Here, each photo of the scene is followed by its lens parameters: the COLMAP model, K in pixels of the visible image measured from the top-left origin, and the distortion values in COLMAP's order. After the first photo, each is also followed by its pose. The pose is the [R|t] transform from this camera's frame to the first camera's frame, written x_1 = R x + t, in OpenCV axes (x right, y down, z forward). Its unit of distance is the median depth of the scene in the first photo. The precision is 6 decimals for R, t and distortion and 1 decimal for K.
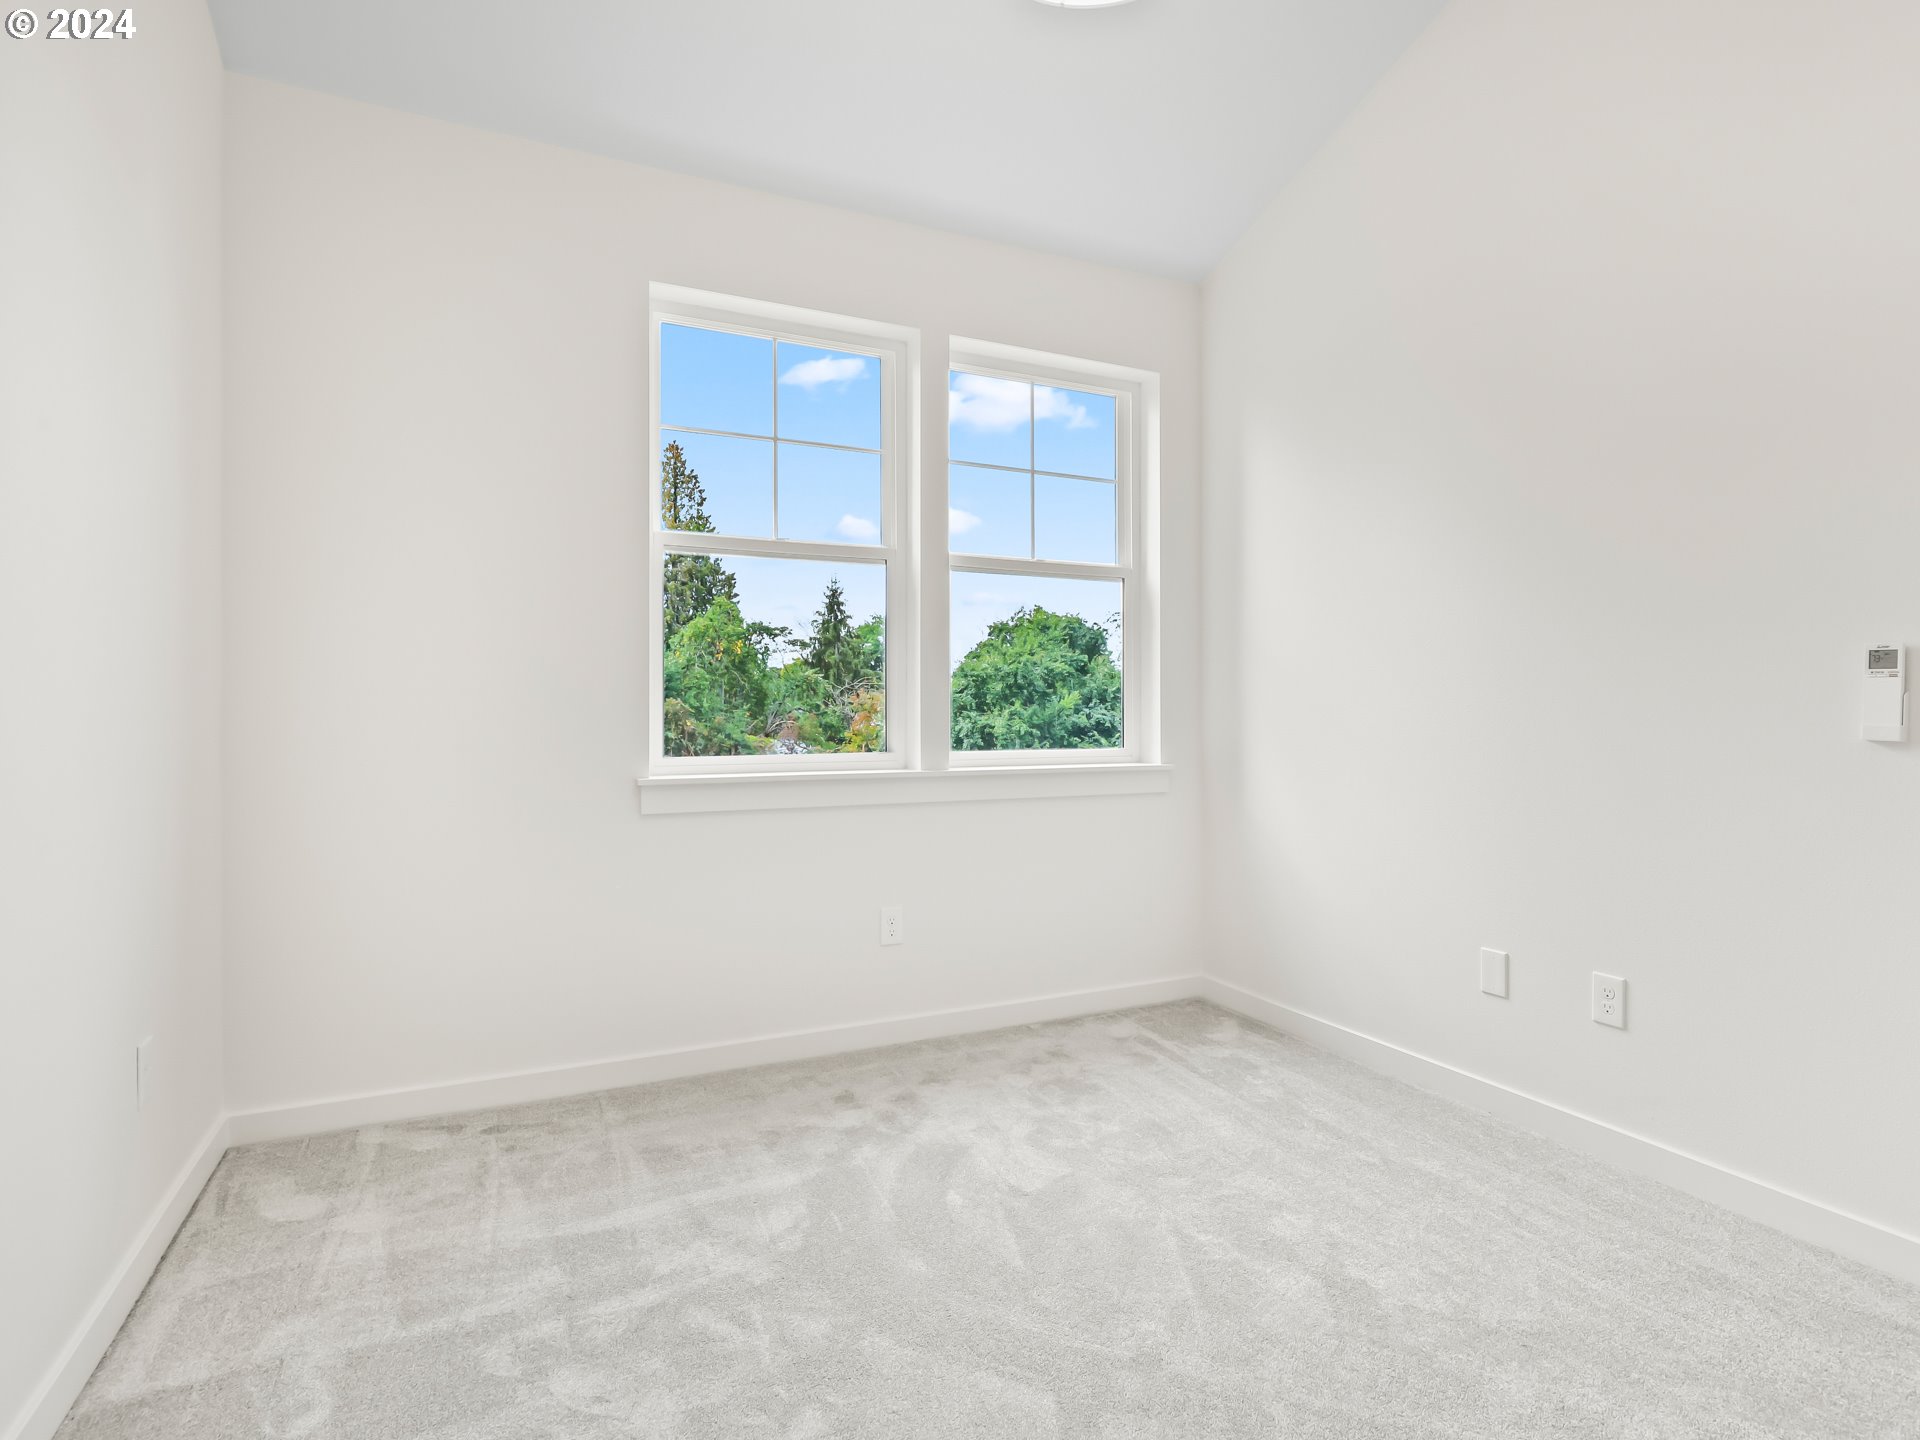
lens RADIAL K [[1002.3, 0, 960.0], [0, 1002.3, 720.0], [0, 0, 1]] dist [0.000790, 0.000849]
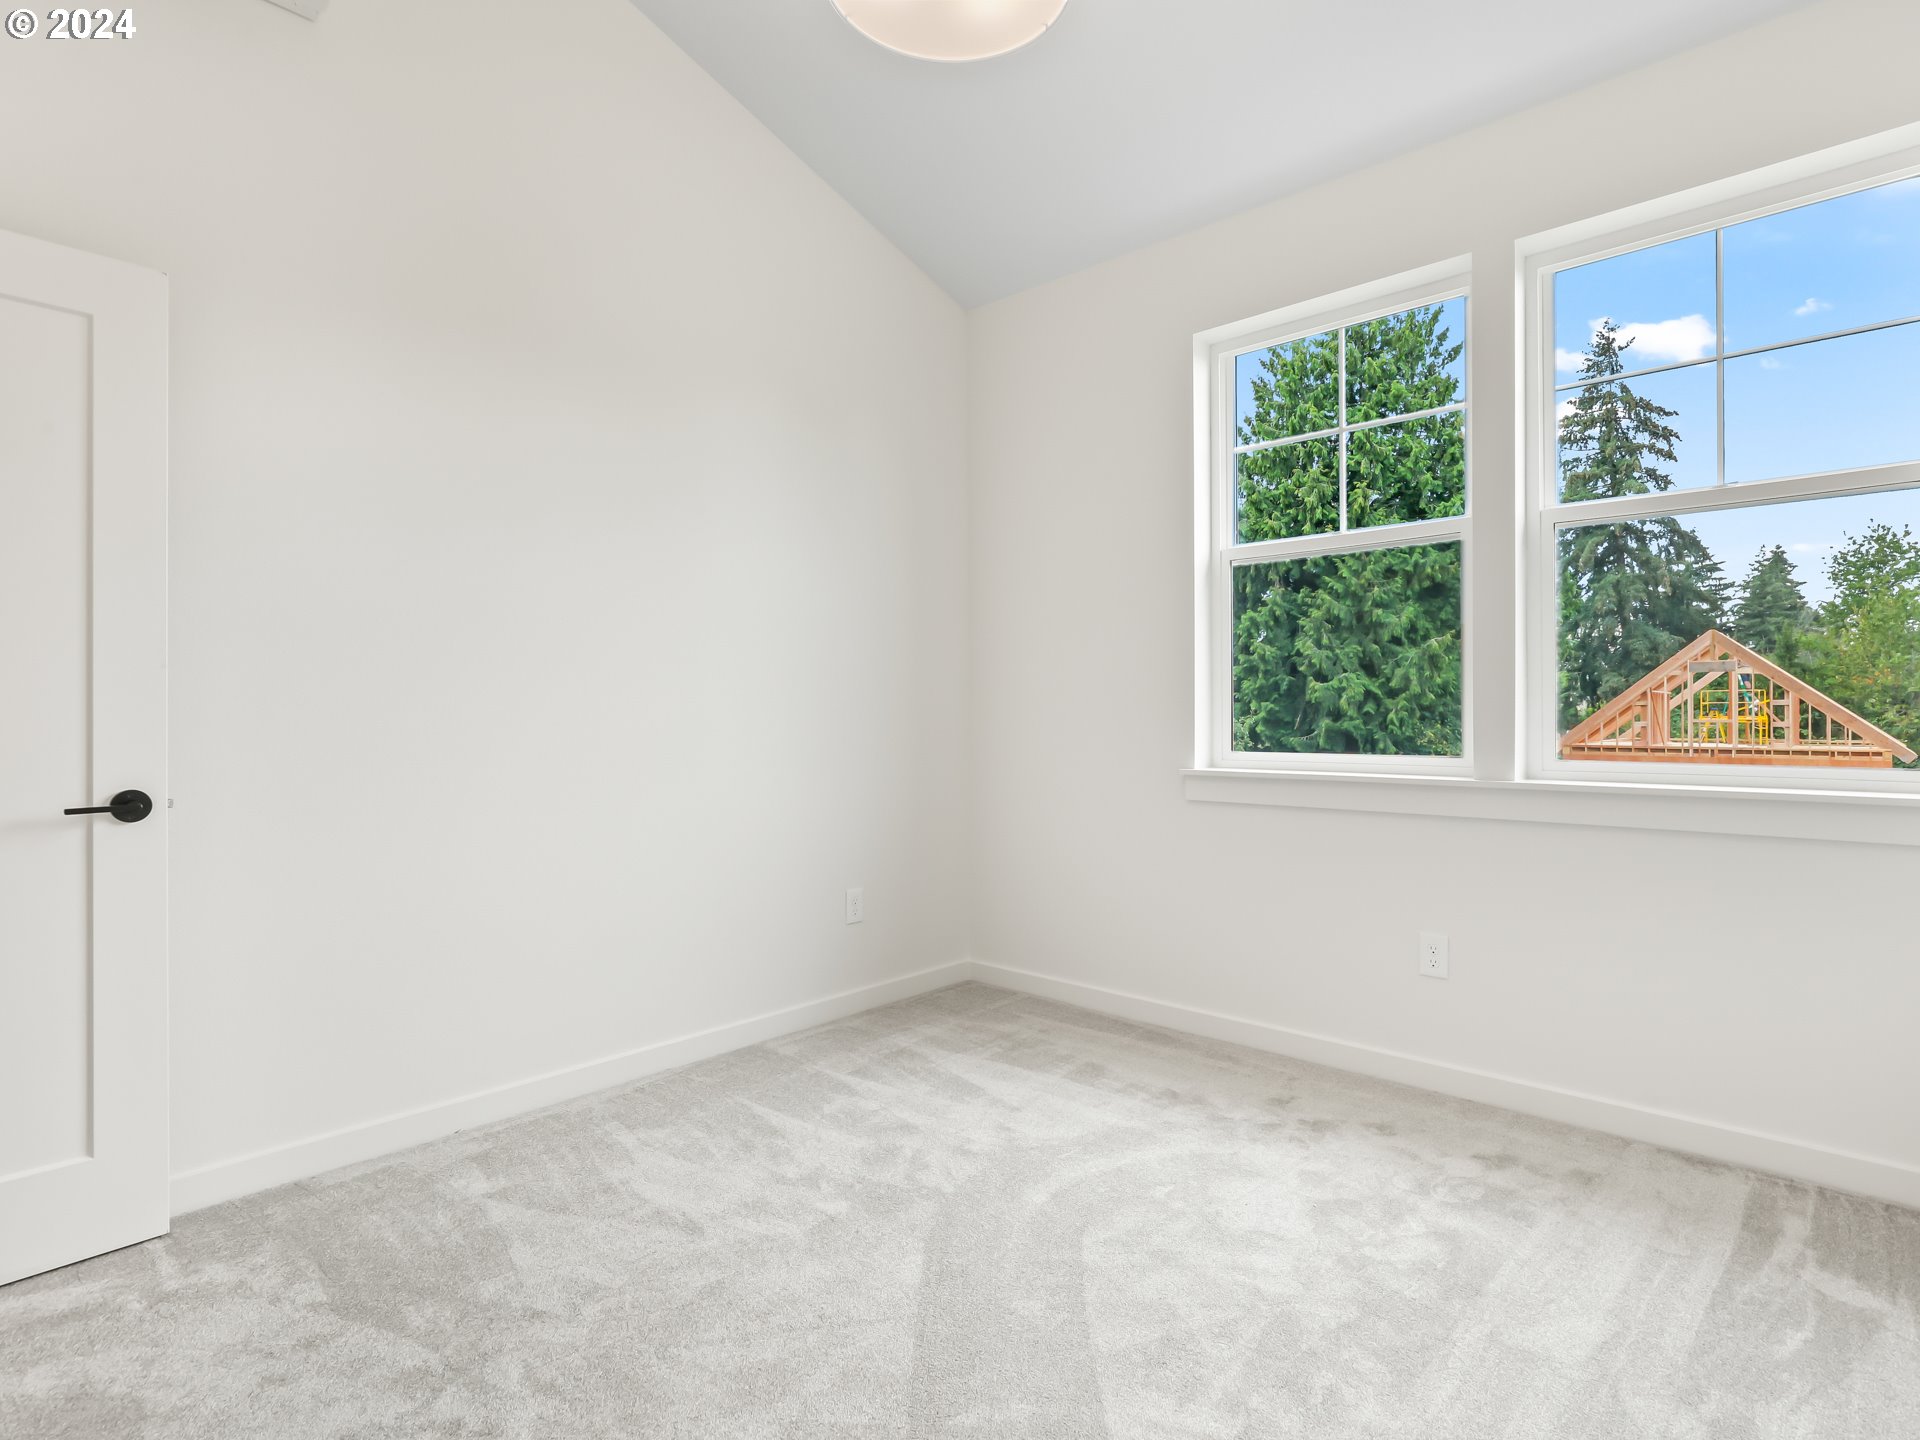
lens RADIAL K [[1002.3, 0, 960.0], [0, 1002.3, 720.0], [0, 0, 1]] dist [0.000790, 0.000849]
pose [[0.368096, 0.007745, -0.929756, 5.849735], [-0.002353, 0.999970, 0.007398, -0.046997], [0.929785, -0.000536, 0.368103, 2.944757]]
